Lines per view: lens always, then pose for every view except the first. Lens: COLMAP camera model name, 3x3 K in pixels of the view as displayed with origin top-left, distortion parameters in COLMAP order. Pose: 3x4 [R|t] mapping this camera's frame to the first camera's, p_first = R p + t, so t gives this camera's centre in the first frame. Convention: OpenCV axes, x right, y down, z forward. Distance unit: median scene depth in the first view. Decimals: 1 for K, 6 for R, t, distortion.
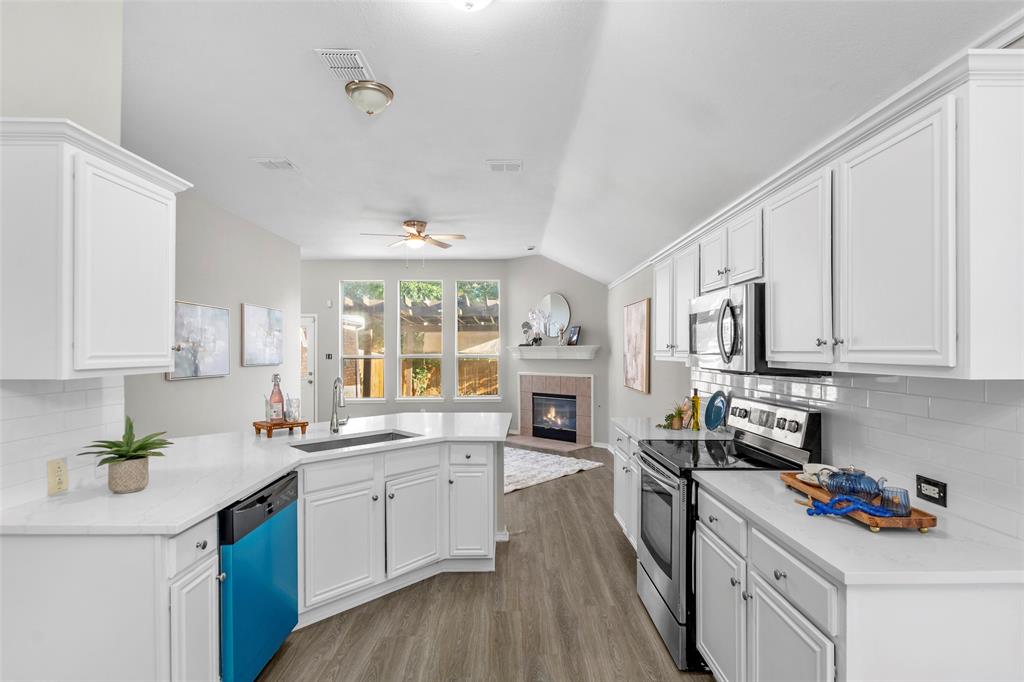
lens RADIAL K [[496.5, 0, 512.7], [0, 496.5, 350.7], [0, 0, 1]] dist [0.017257, -0.001776]
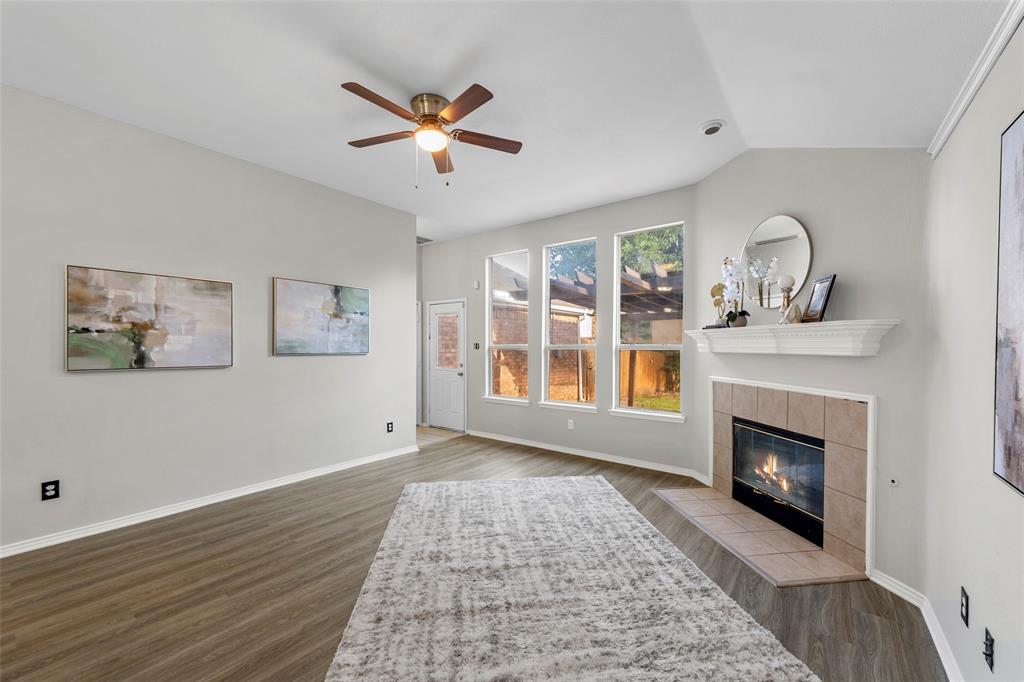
lens RADIAL K [[399.3, 0, 516.7], [0, 399.3, 348.7], [0, 0, 1]] dist [0.006377, -0.000133]
pose [[0.786584, 0.010301, -0.617398, 0.209132], [-0.003939, 0.999924, 0.011665, 0.013730], [0.617471, -0.006743, 0.786565, 0.897049]]
